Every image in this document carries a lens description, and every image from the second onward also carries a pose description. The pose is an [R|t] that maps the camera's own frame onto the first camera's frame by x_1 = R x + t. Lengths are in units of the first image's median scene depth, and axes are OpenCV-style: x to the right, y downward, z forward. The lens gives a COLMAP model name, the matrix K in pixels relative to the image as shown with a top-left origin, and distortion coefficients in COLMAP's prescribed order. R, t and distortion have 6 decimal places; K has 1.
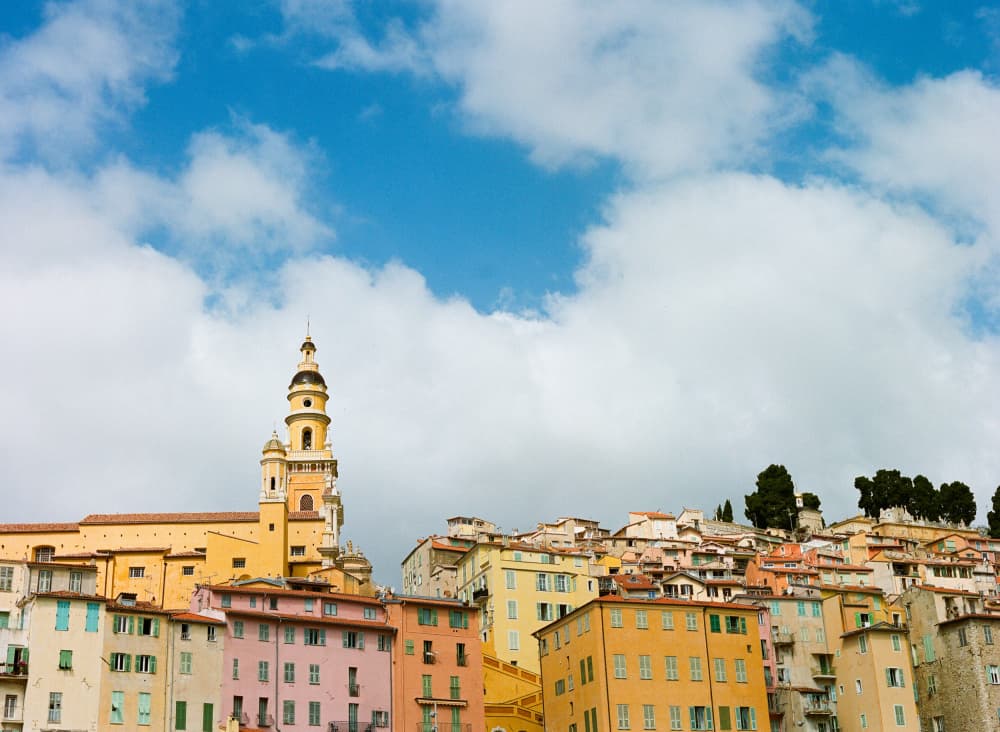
lens RADIAL K [[1480.5, 0, 500.0], [0, 1480.5, 366.0], [0, 0, 1]] dist [-0.008370, 0.045306]
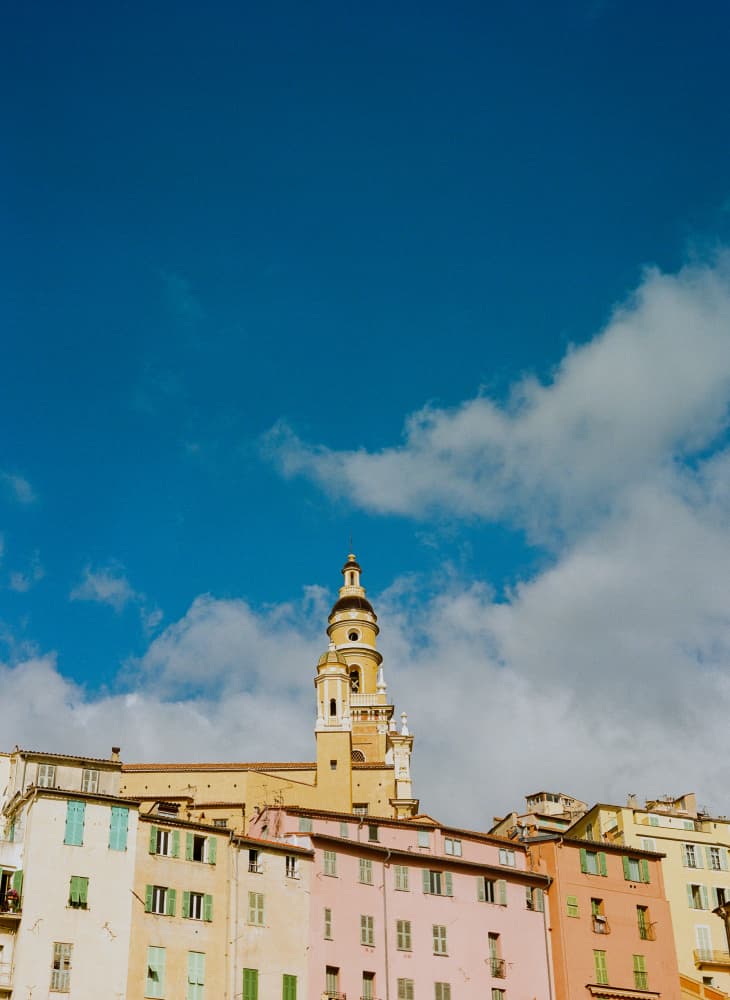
lens RADIAL K [[1515.1, 0, 363.5], [0, 1515.1, 439.4], [0, 0, 1]] dist [-0.014384, 0.065318]
pose [[0.998176, -0.014763, -0.058531, -0.099895], [0.003149, 0.981045, -0.193753, 0.103149], [0.060282, 0.193215, 0.979303, 0.254424]]
